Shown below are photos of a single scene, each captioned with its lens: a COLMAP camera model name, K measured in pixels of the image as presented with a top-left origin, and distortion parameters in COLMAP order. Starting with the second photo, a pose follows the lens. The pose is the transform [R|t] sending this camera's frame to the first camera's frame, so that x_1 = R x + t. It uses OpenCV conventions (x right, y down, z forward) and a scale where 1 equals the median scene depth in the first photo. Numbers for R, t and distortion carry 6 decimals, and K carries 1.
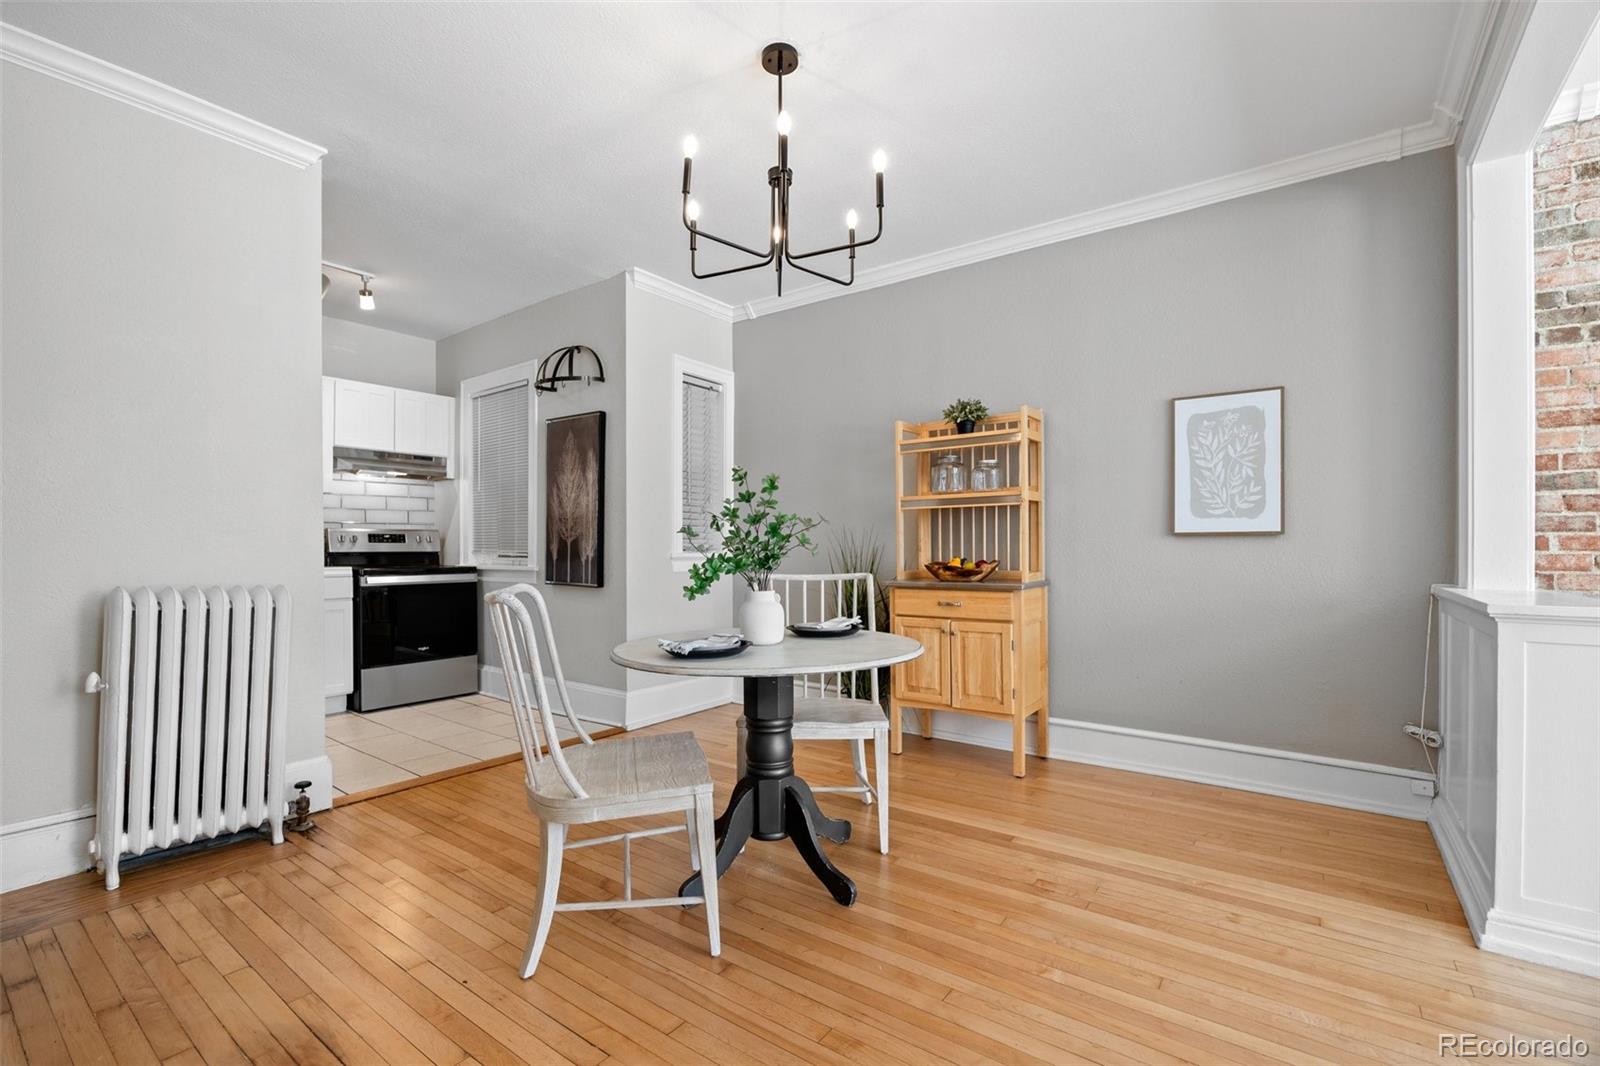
lens RADIAL K [[700.4, 0, 795.1], [0, 700.4, 552.2], [0, 0, 1]] dist [-0.017128, 0.000249]
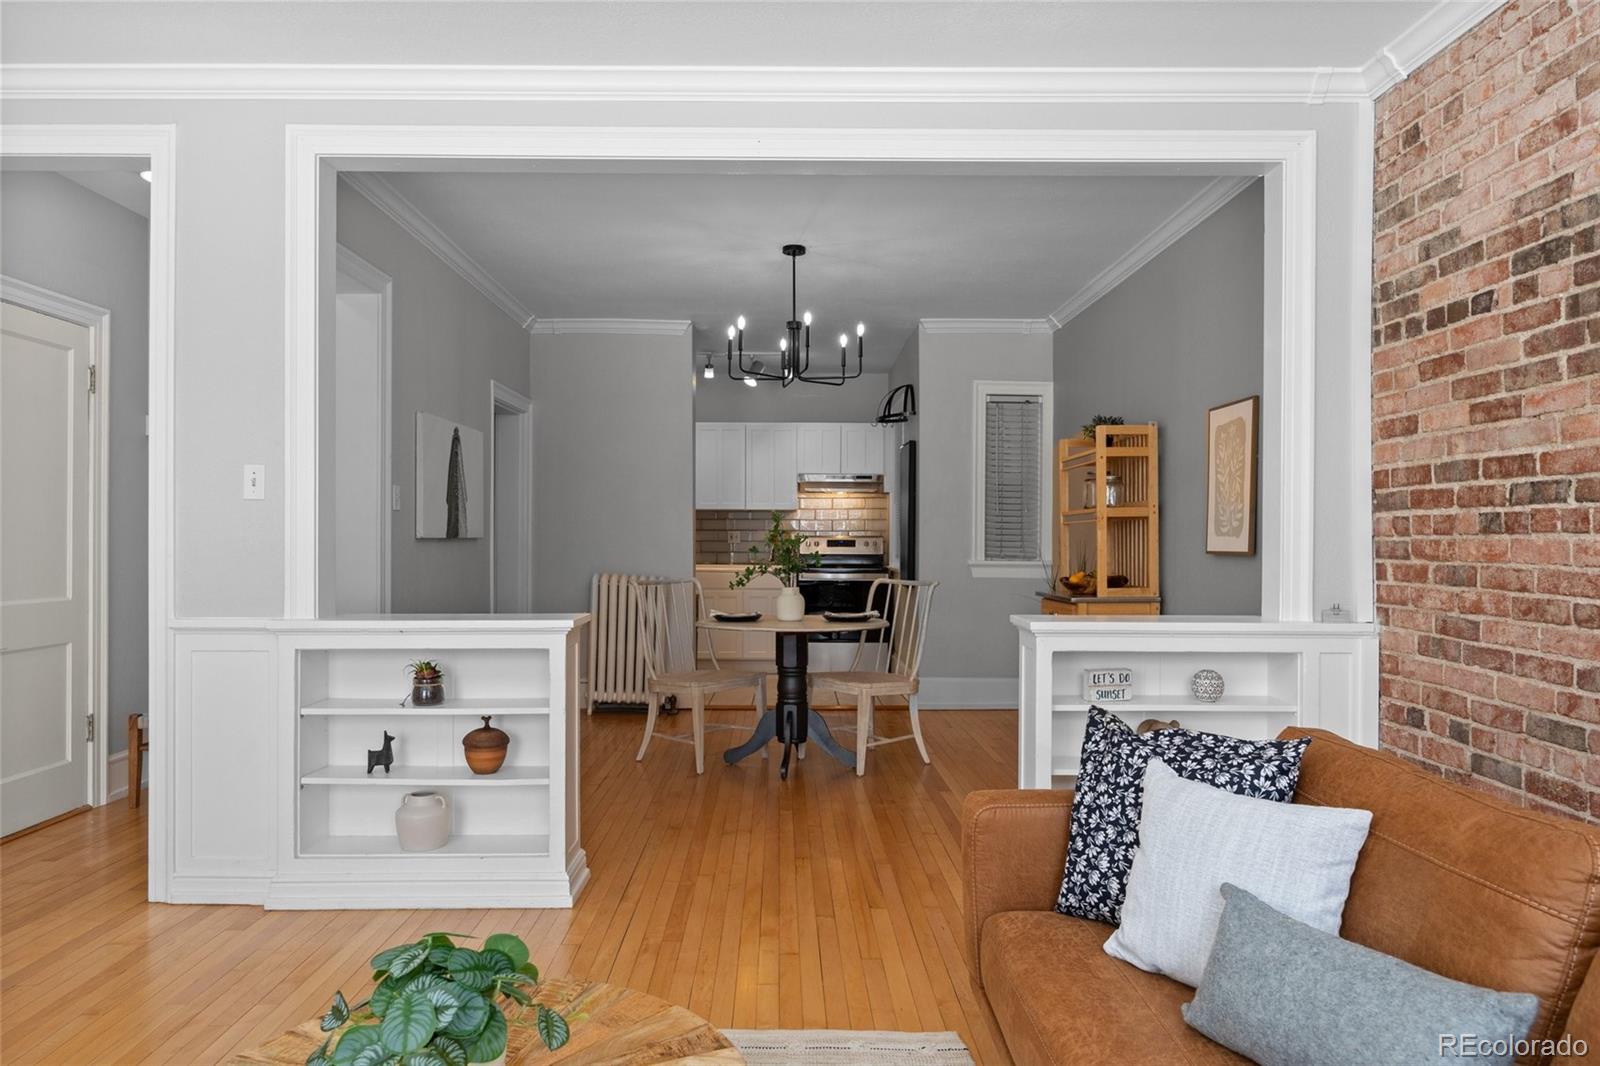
lens RADIAL K [[1043.8, 0, 797.2], [0, 1043.8, 534.9], [0, 0, 1]] dist [-0.002897, -0.006864]
pose [[0.606802, 0.001613, -0.794851, 1.399917], [-0.011975, 0.999903, -0.007113, -0.034663], [0.794763, 0.013834, 0.606763, -0.320187]]
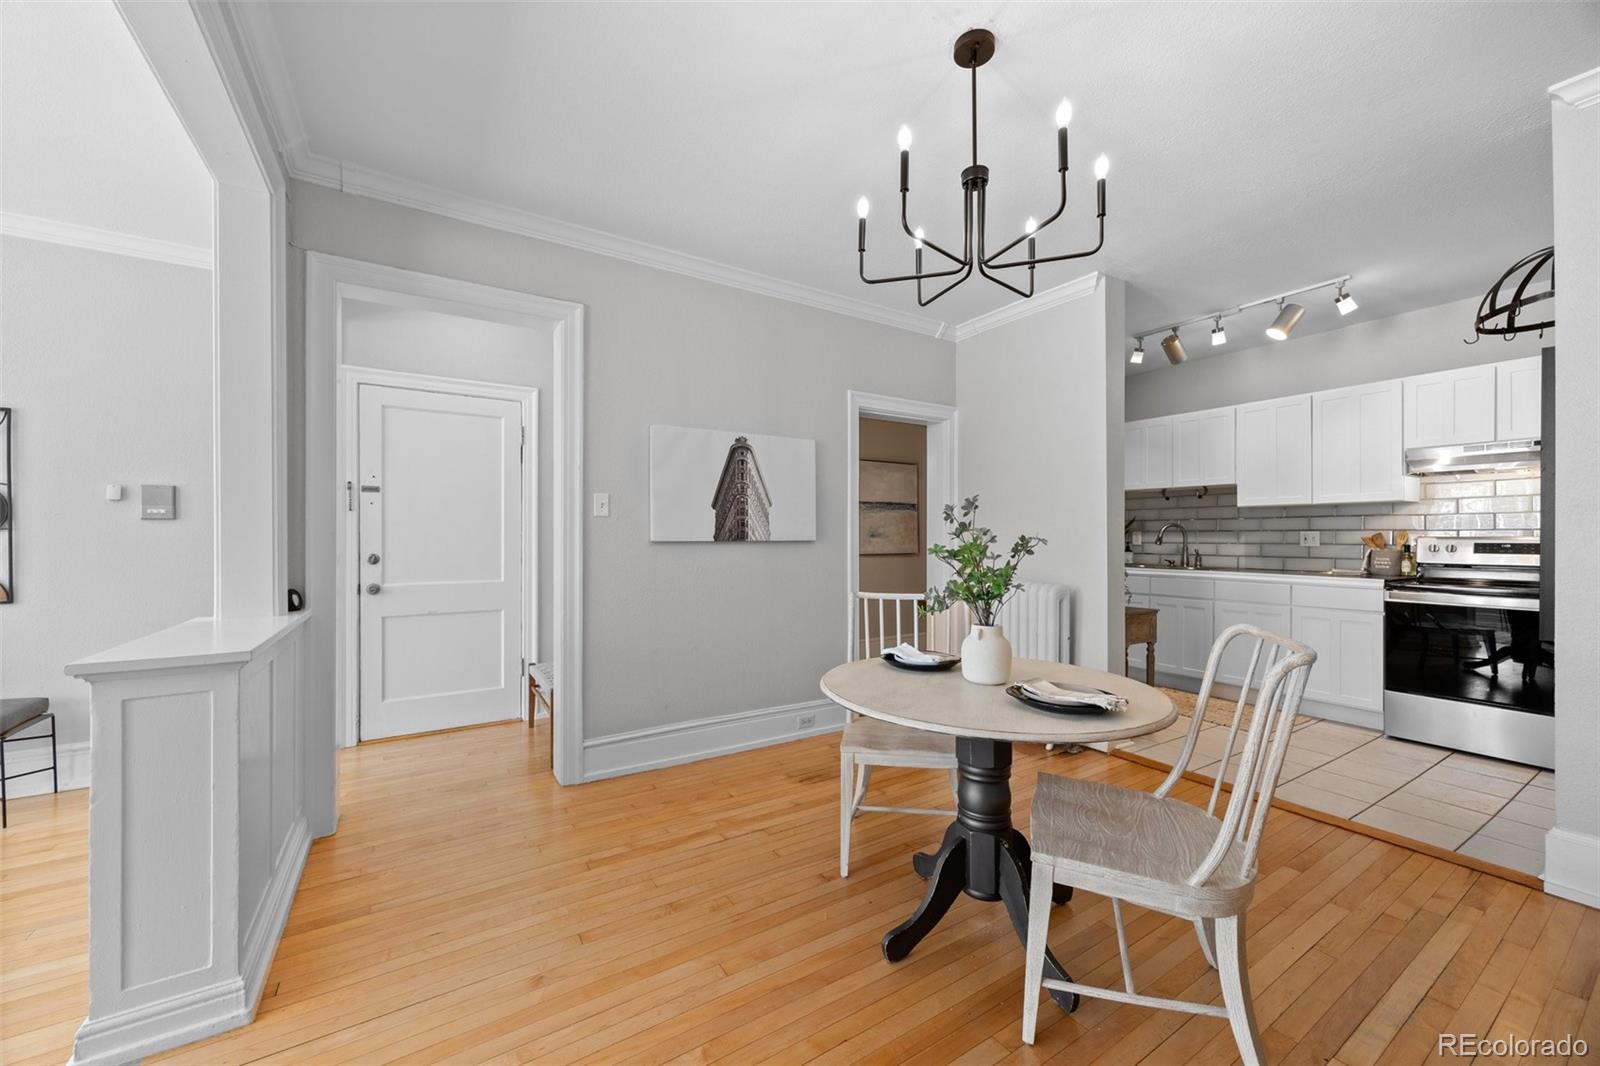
lens RADIAL K [[612.8, 0, 790.7], [0, 612.8, 537.8], [0, 0, 1]] dist [0.001188, -0.001647]
pose [[-0.363470, 0.001581, -0.931605, 0.616701], [-0.009061, 0.999945, 0.005232, -0.047927], [0.931562, 0.010343, -0.363435, 0.803075]]
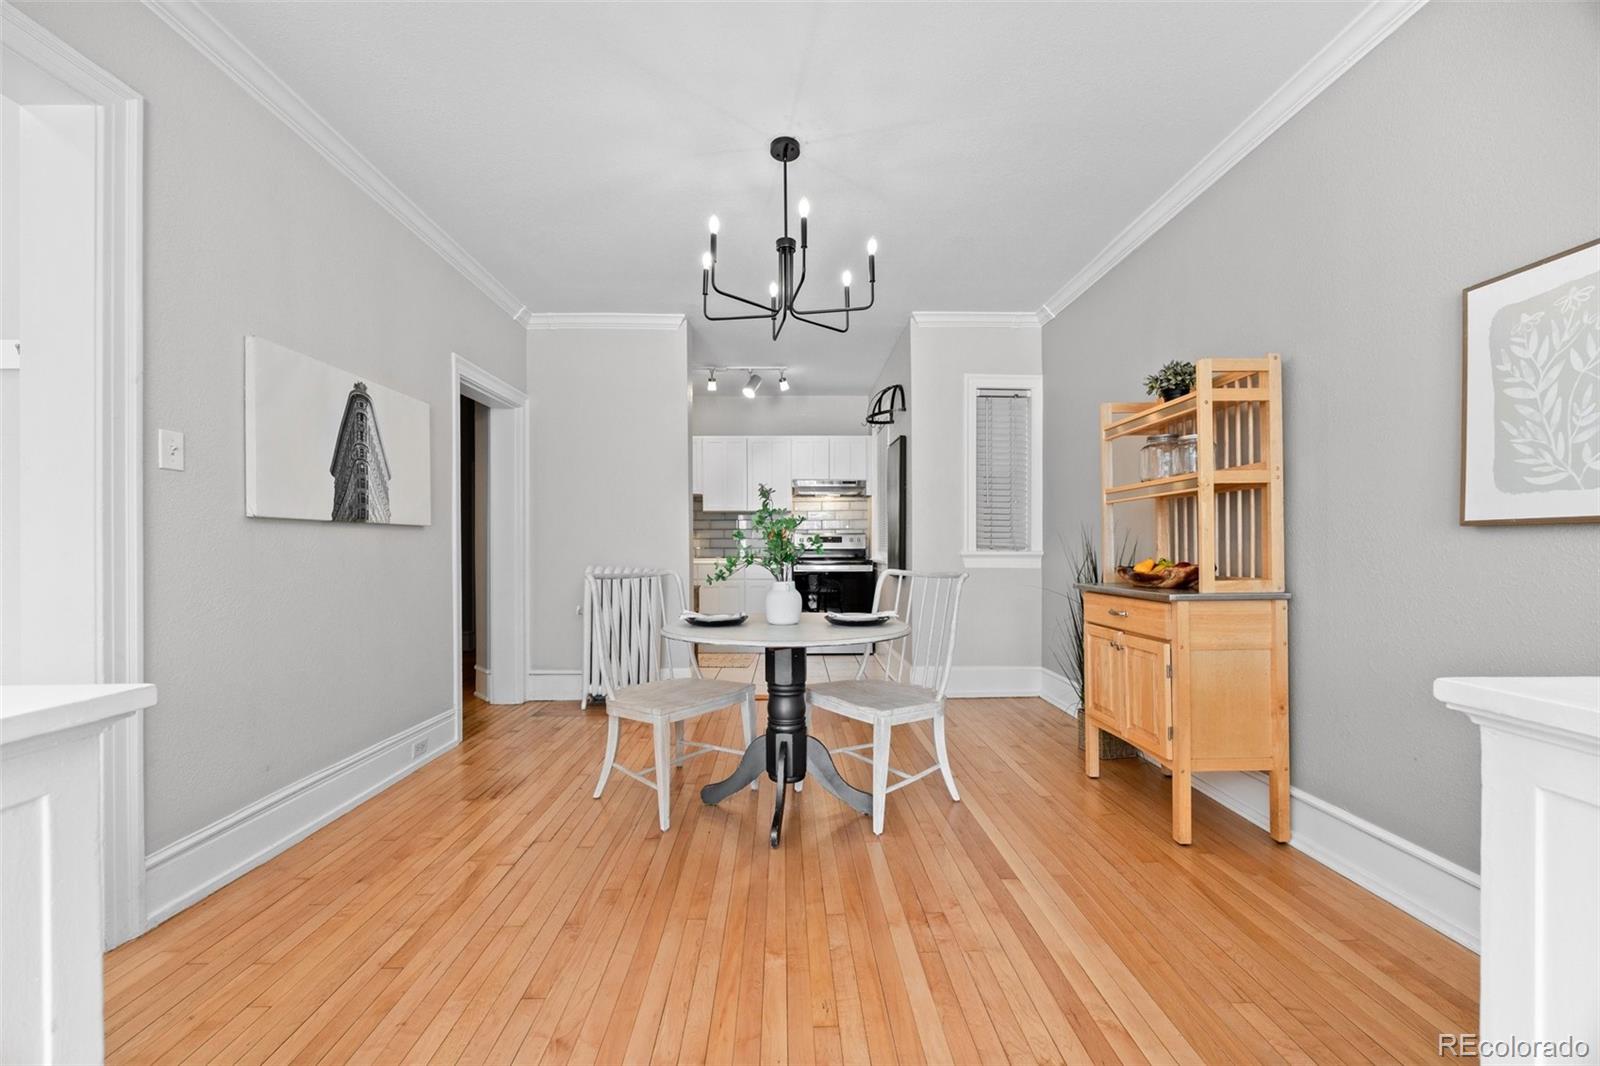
lens RADIAL K [[612.8, 0, 798.5], [0, 612.8, 547.9], [0, 0, 1]] dist [0.001188, -0.001647]
pose [[0.614648, 0.002853, -0.788796, 0.635088], [-0.005558, 0.999984, -0.000714, -0.002560], [0.788782, 0.004823, 0.614654, 0.265402]]
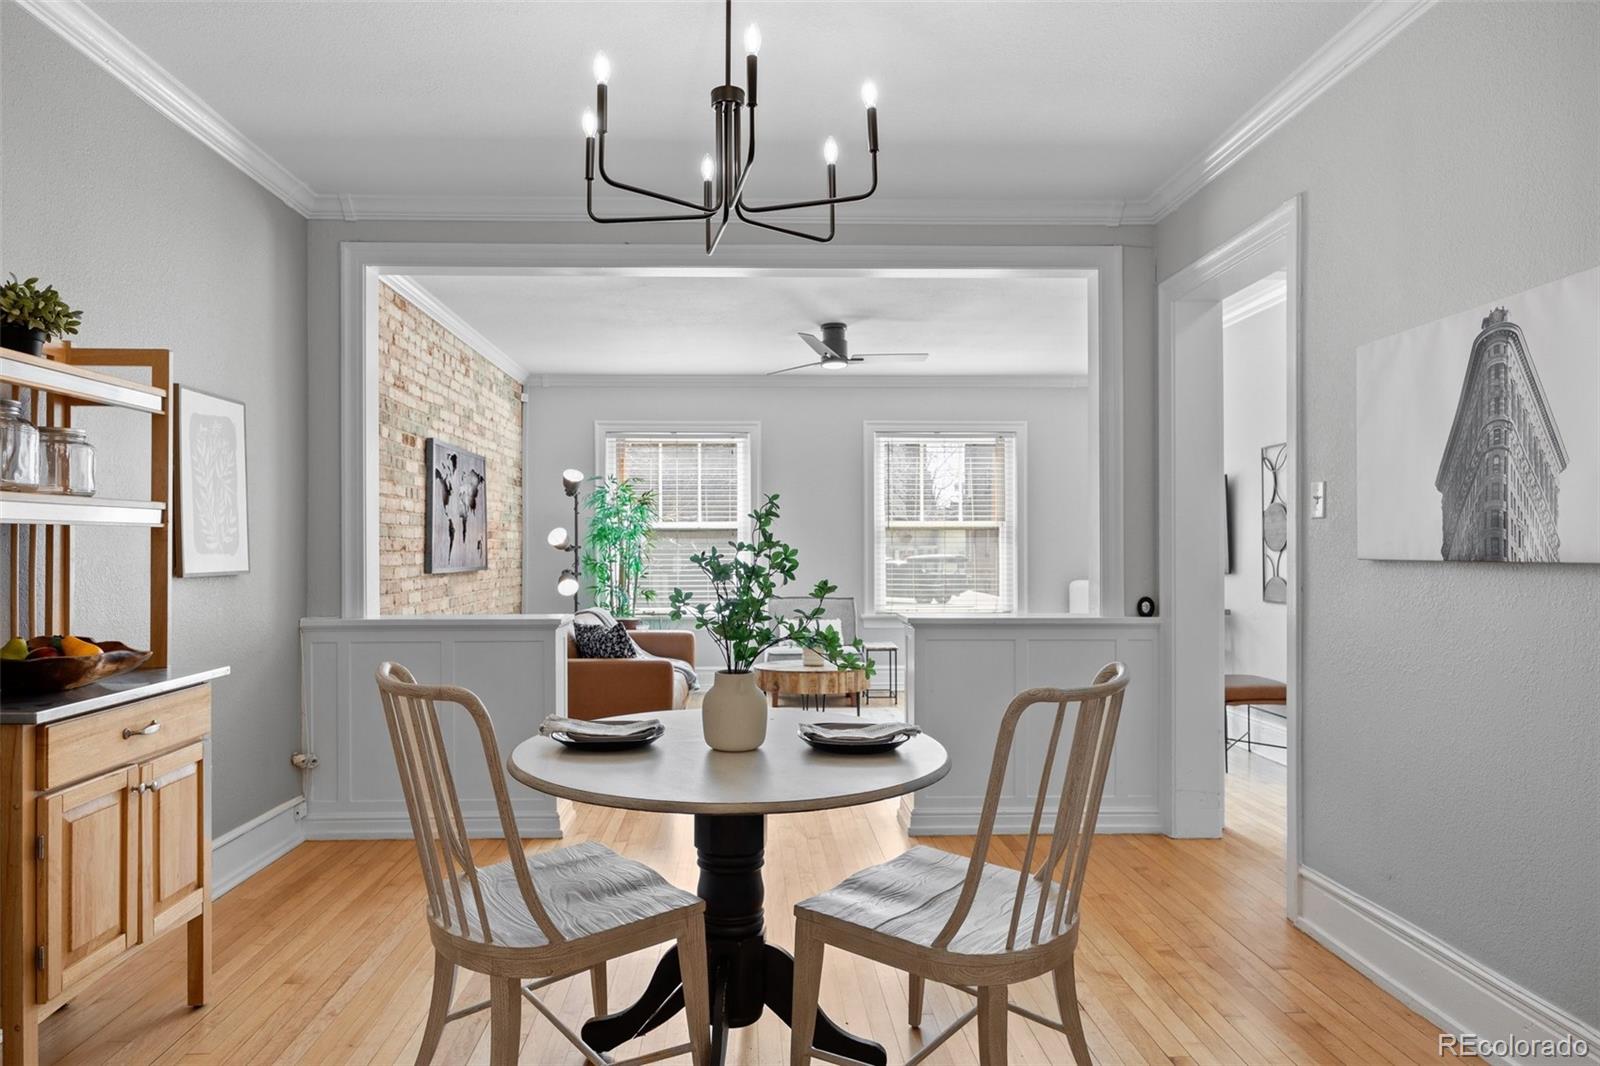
lens RADIAL K [[984.4, 0, 779.3], [0, 984.4, 548.0], [0, 0, 1]] dist [-0.009811, 0.004488]
pose [[-0.620257, 0.002979, 0.784393, -0.647723], [0.010654, 0.999933, 0.004627, -0.054987], [-0.784326, 0.011227, -0.620247, 1.201129]]
